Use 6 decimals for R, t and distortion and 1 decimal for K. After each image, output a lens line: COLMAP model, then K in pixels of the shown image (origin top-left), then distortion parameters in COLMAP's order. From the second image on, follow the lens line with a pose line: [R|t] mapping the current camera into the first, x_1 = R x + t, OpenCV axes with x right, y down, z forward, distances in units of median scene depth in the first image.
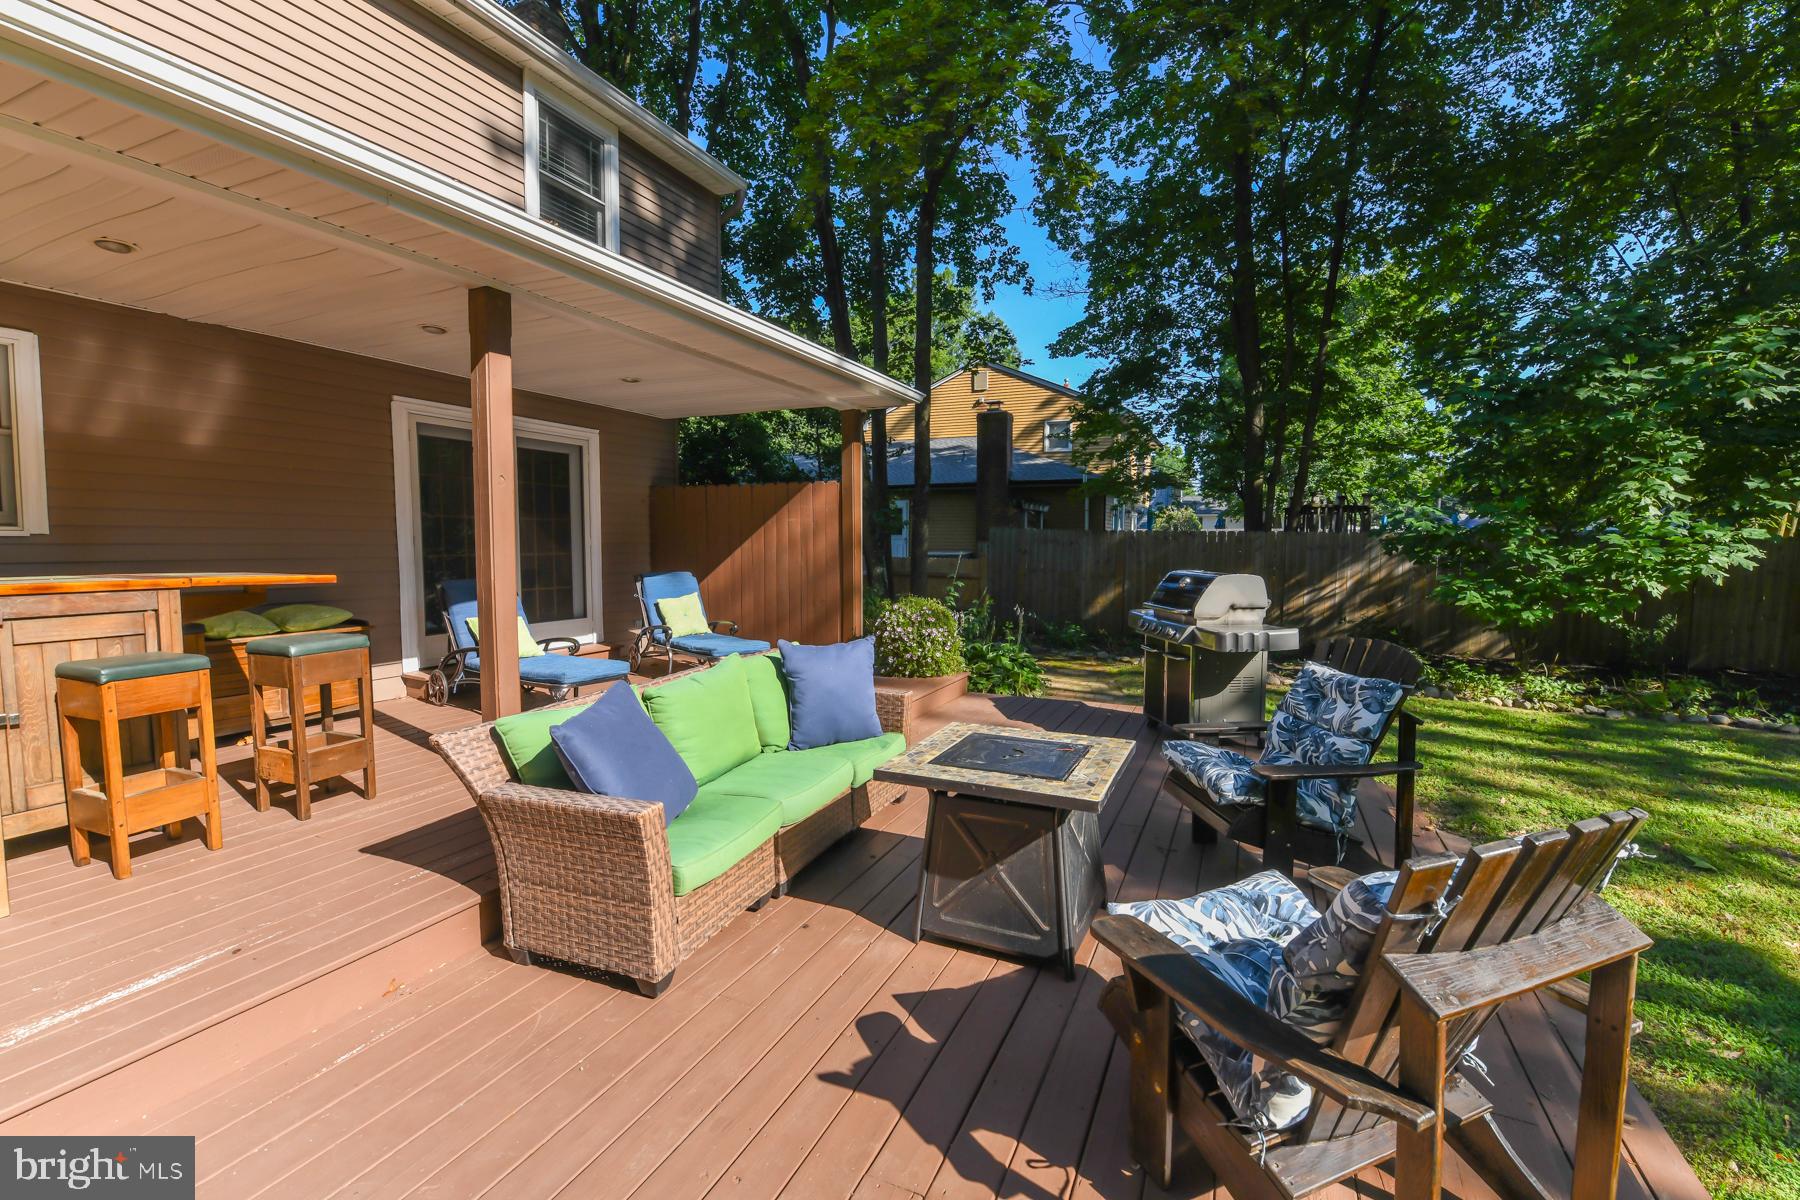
lens RADIAL K [[782.0, 0, 904.7], [0, 782.0, 593.5], [0, 0, 1]] dist [-0.001866, -0.001092]
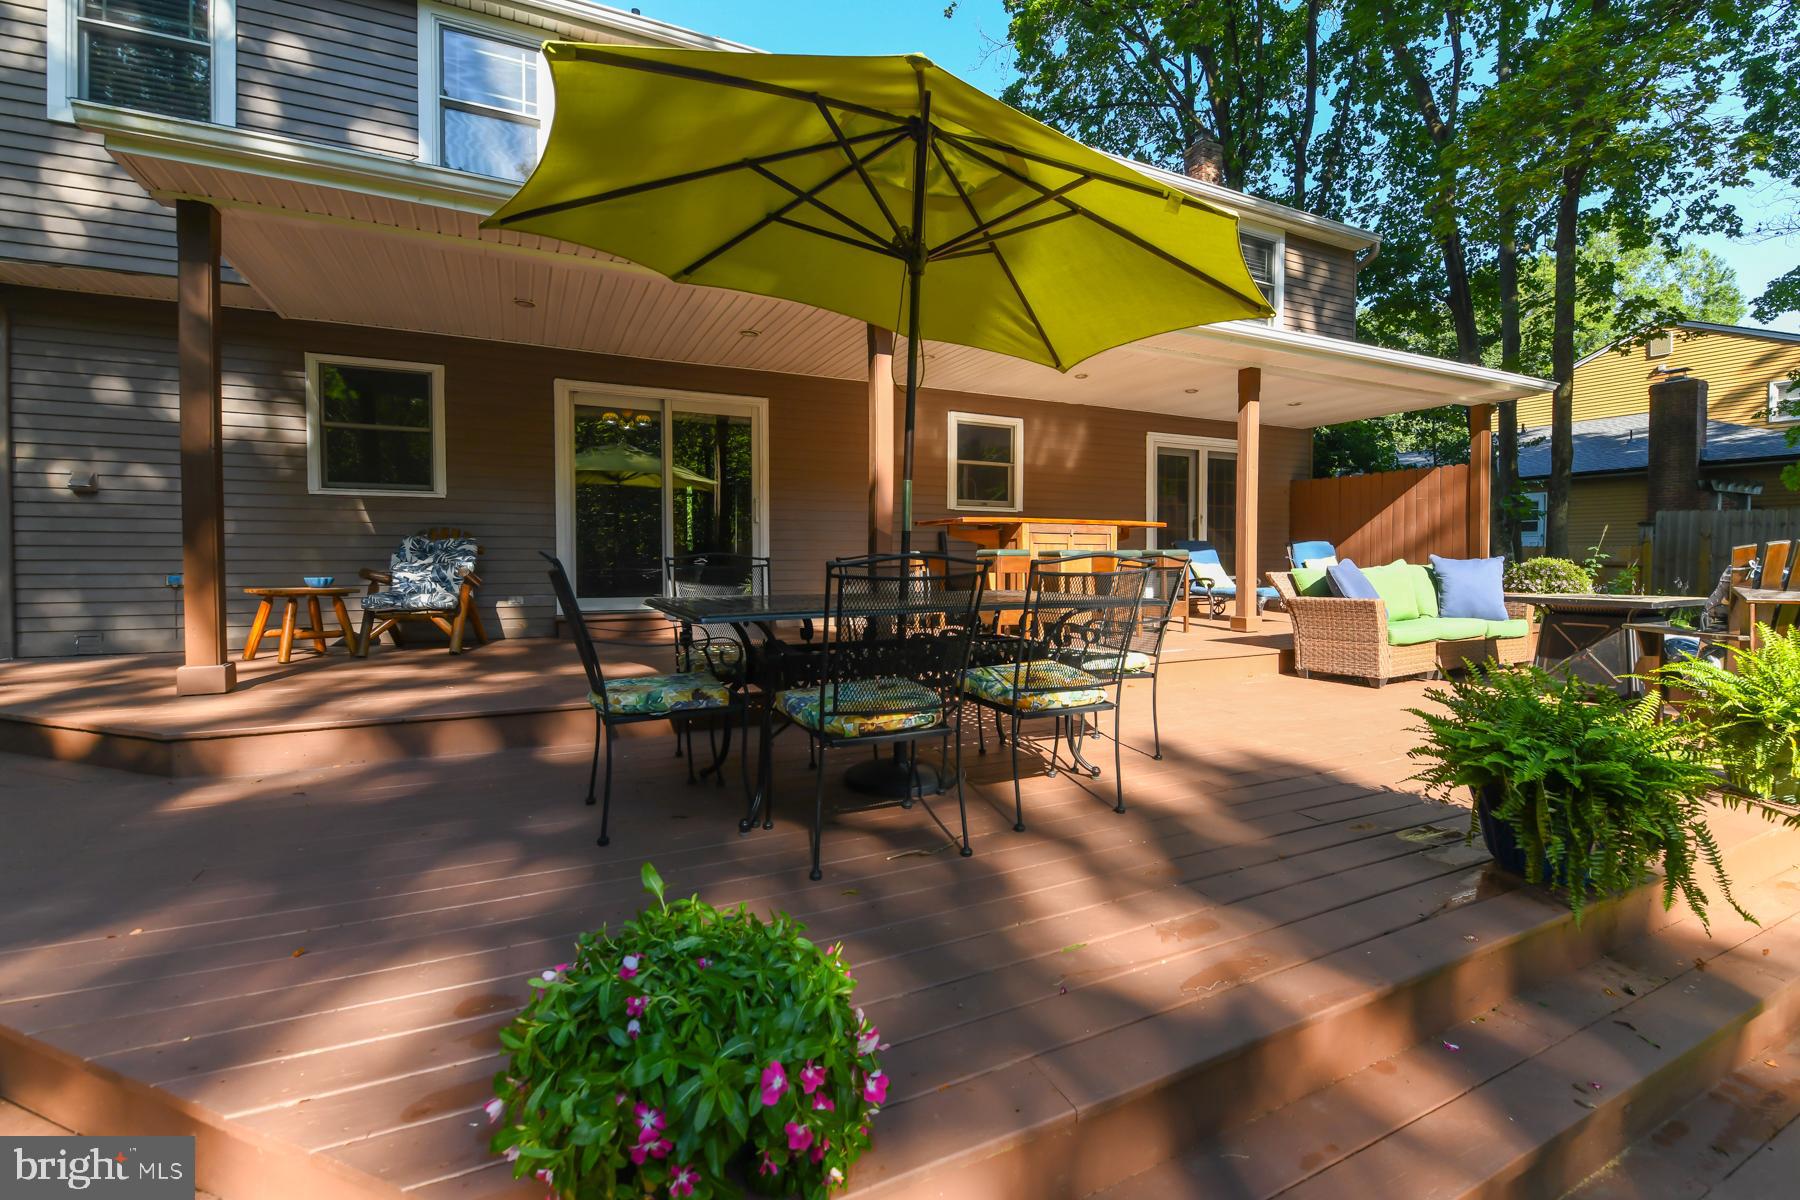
lens RADIAL K [[791.6, 0, 902.7], [0, 791.6, 584.0], [0, 0, 1]] dist [-0.002867, -0.000365]
pose [[0.776448, 0.013232, -0.630043, 0.010942], [-0.036171, 0.999067, -0.023593, 0.094006], [0.629143, 0.041108, 0.776202, -0.453079]]
